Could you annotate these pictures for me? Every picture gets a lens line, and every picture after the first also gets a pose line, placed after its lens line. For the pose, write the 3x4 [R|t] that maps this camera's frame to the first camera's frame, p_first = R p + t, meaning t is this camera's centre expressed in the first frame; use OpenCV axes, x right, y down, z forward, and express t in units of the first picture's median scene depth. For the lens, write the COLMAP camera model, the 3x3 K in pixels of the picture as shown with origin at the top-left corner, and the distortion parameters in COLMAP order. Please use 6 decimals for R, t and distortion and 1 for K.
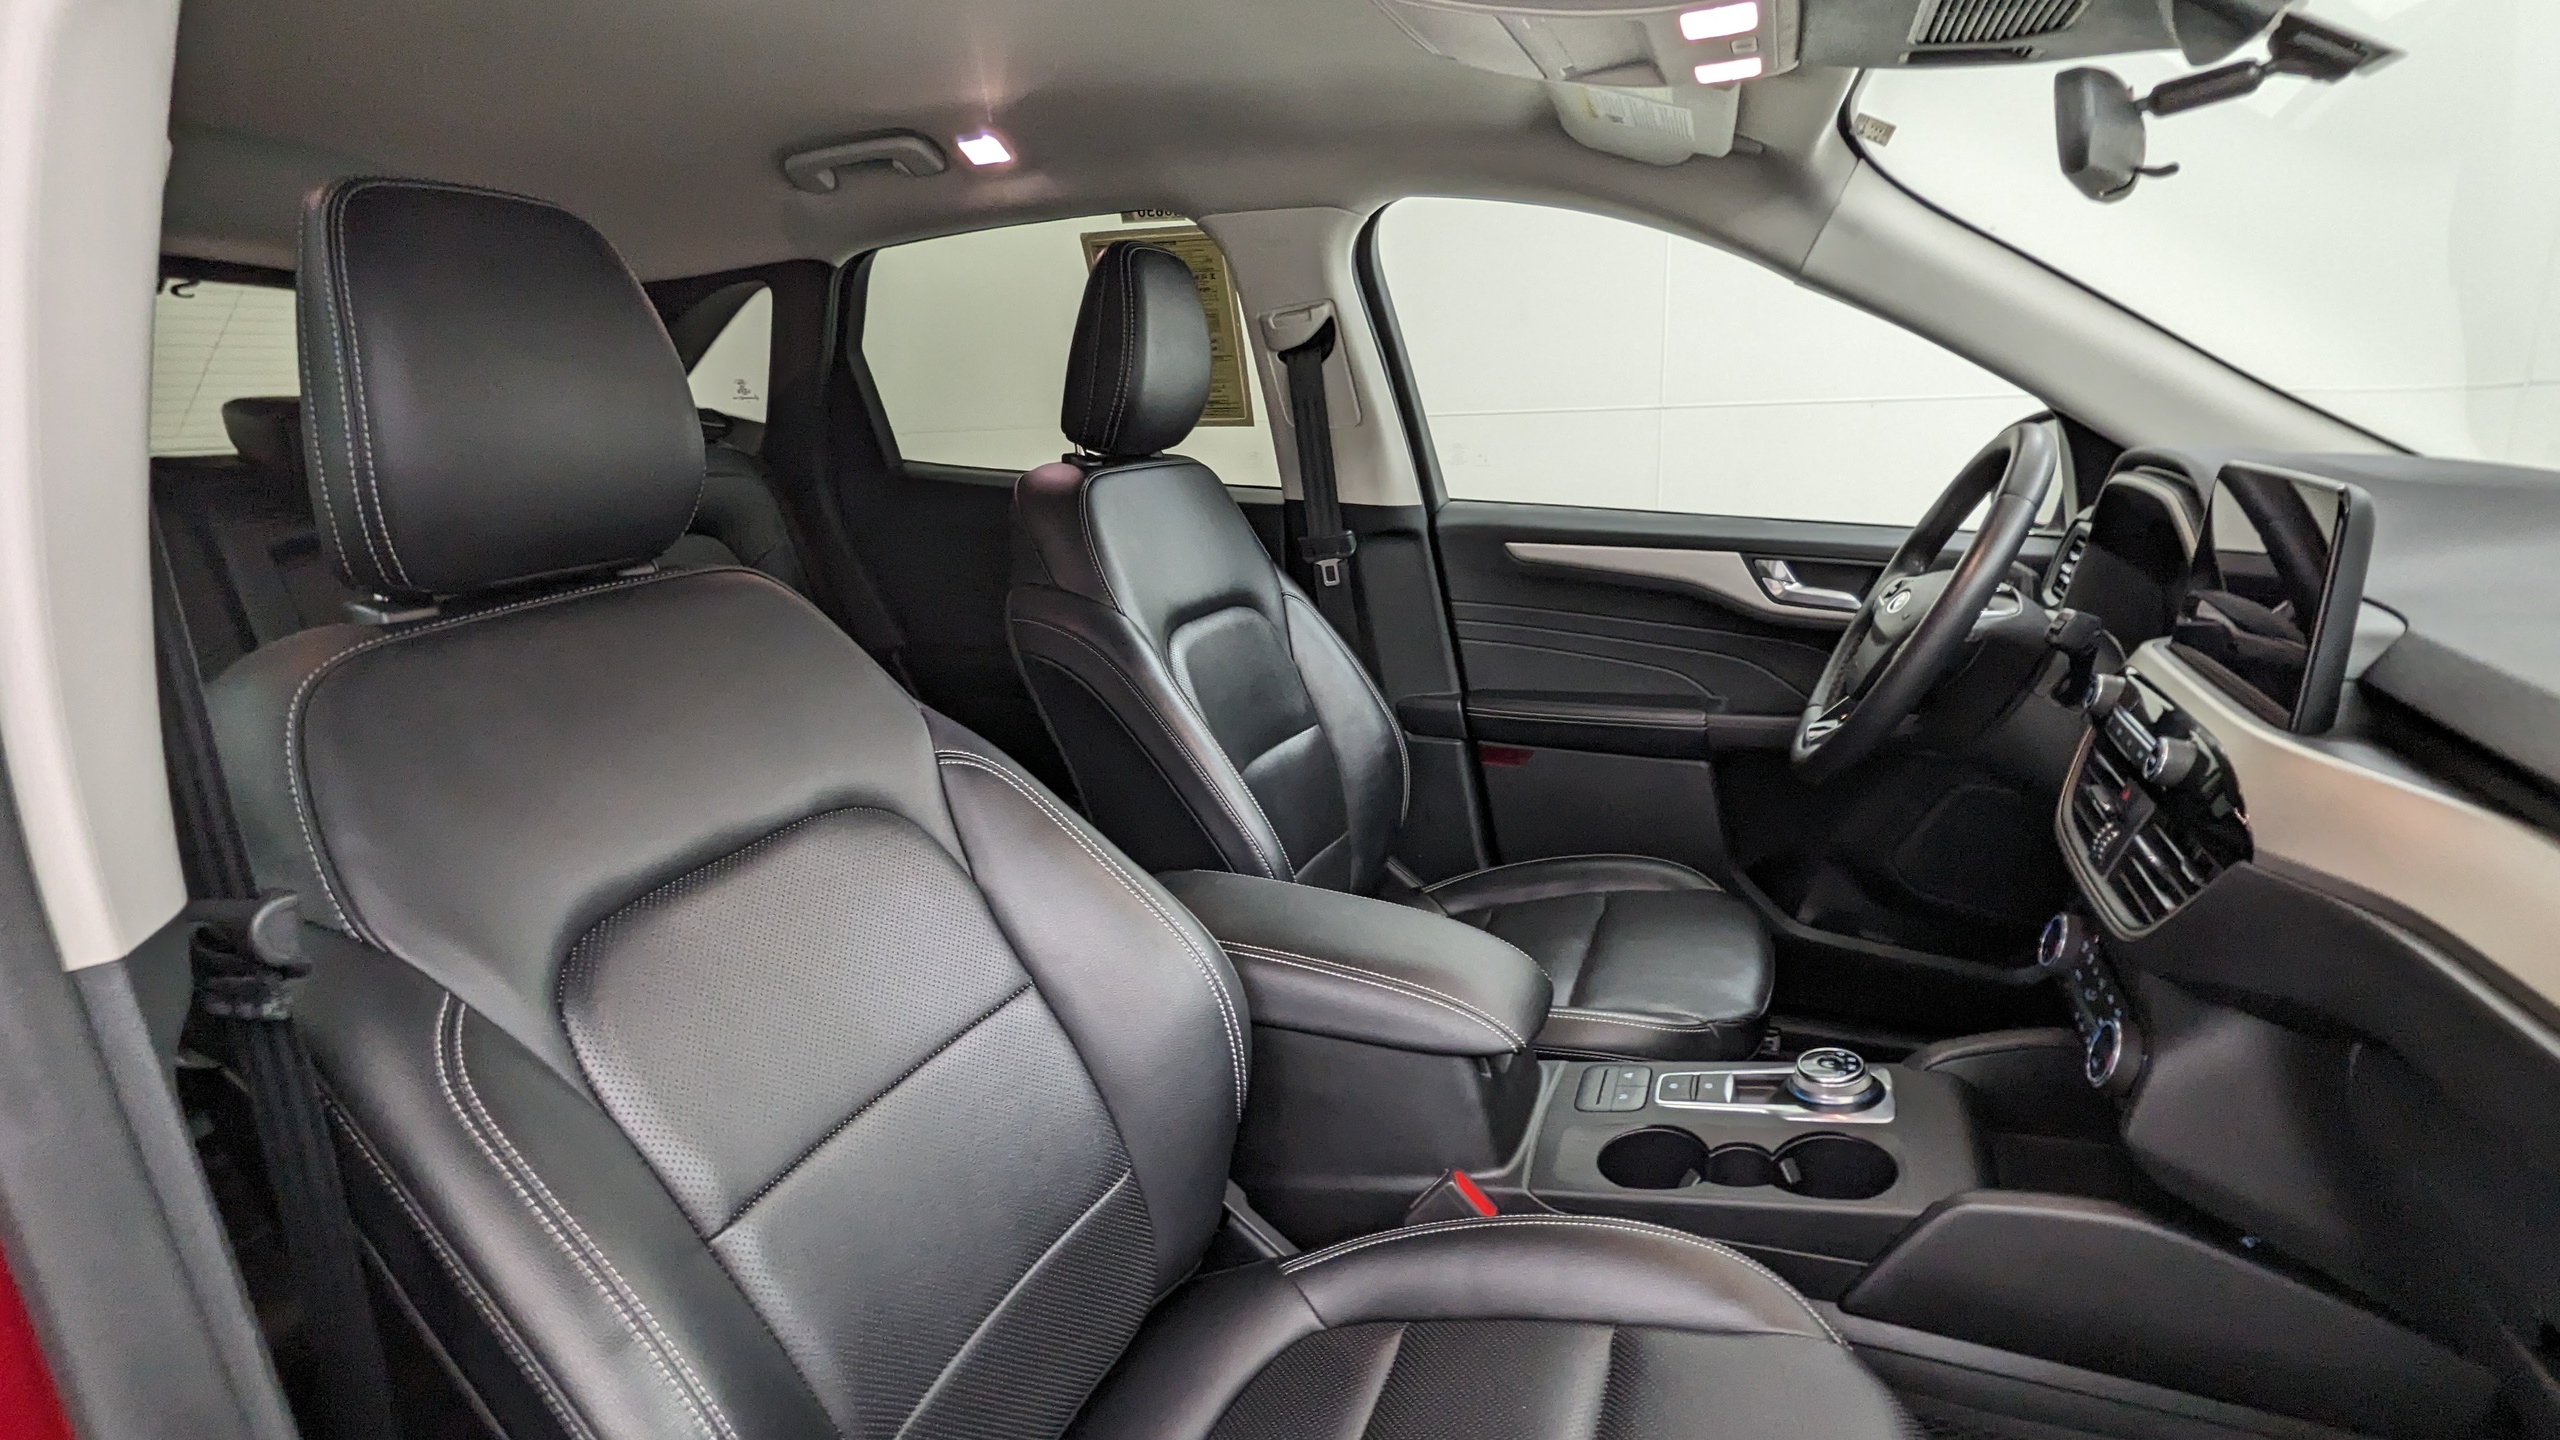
lens RADIAL K [[1228.8, 0, 1278.2], [0, 1228.8, 736.0], [0, 0, 1]] dist [-0.003980, -0.003736]
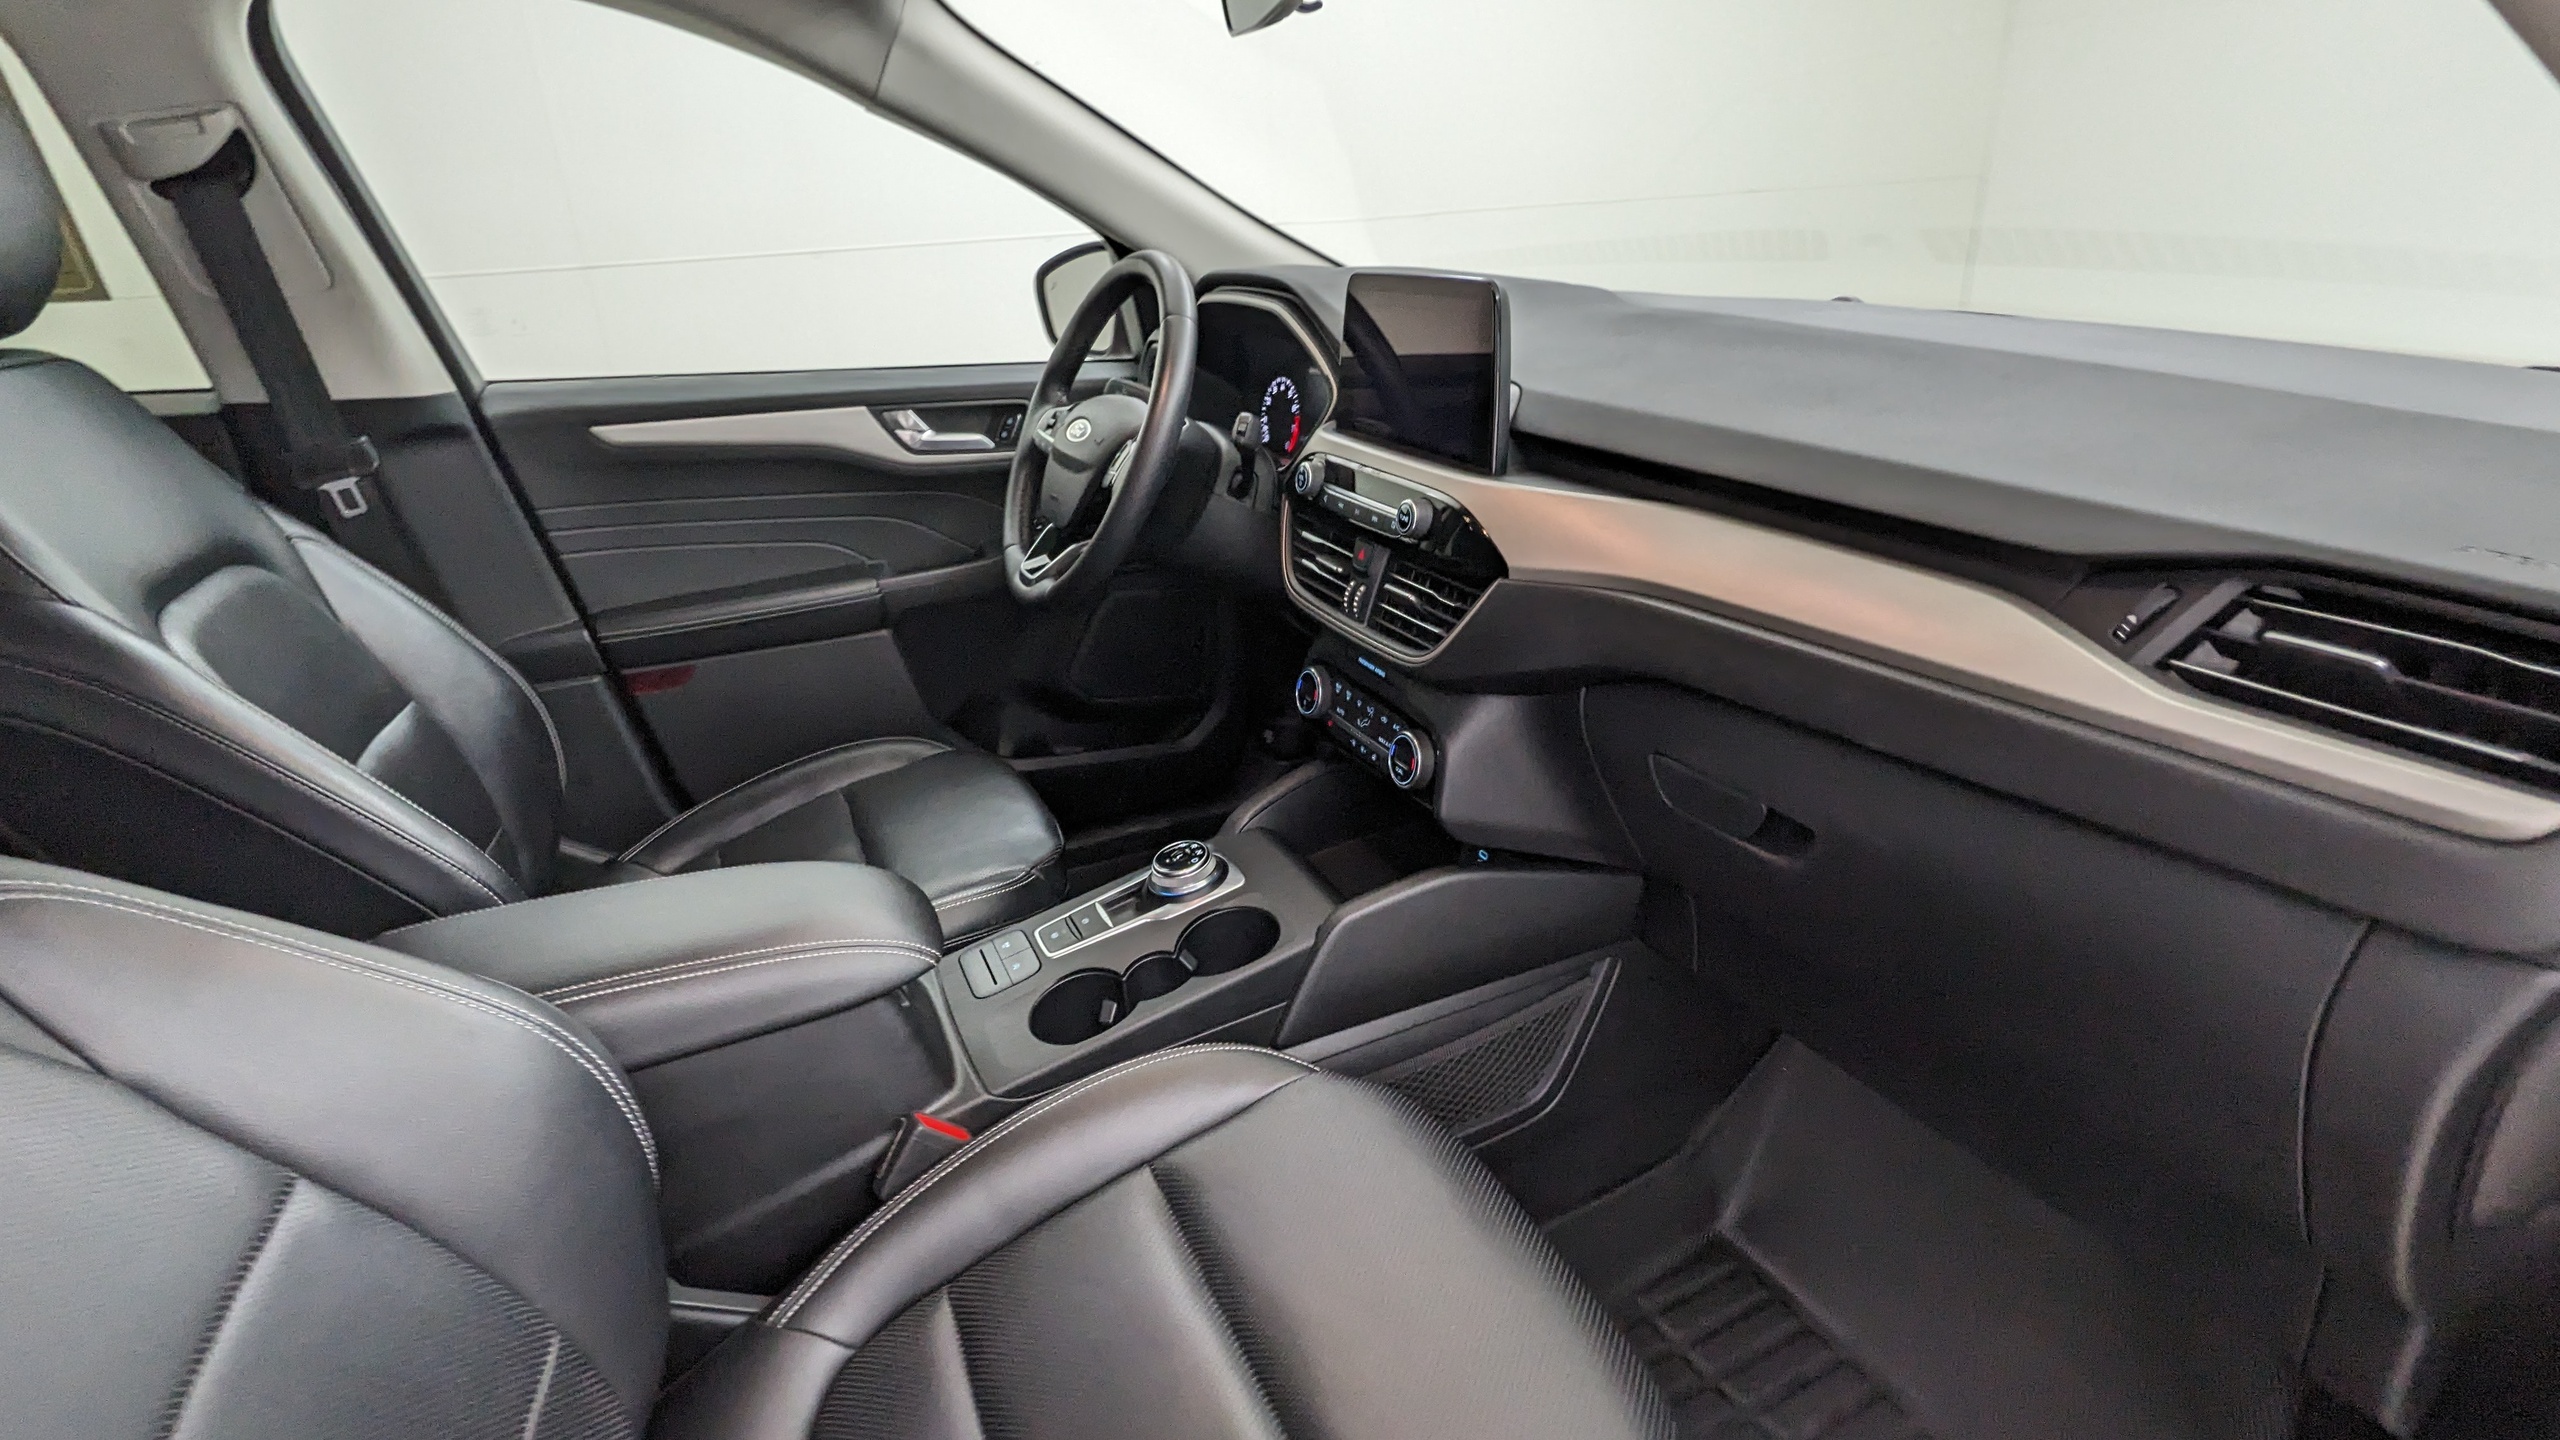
lens RADIAL K [[1228.8, 0, 1277.8], [0, 1228.8, 739.3], [0, 0, 1]] dist [-0.003980, -0.003736]
pose [[0.671950, -0.291975, 0.680612, -0.154137], [0.218636, 0.956253, 0.194368, -0.020288], [-0.707588, 0.018201, 0.706391, 0.121015]]
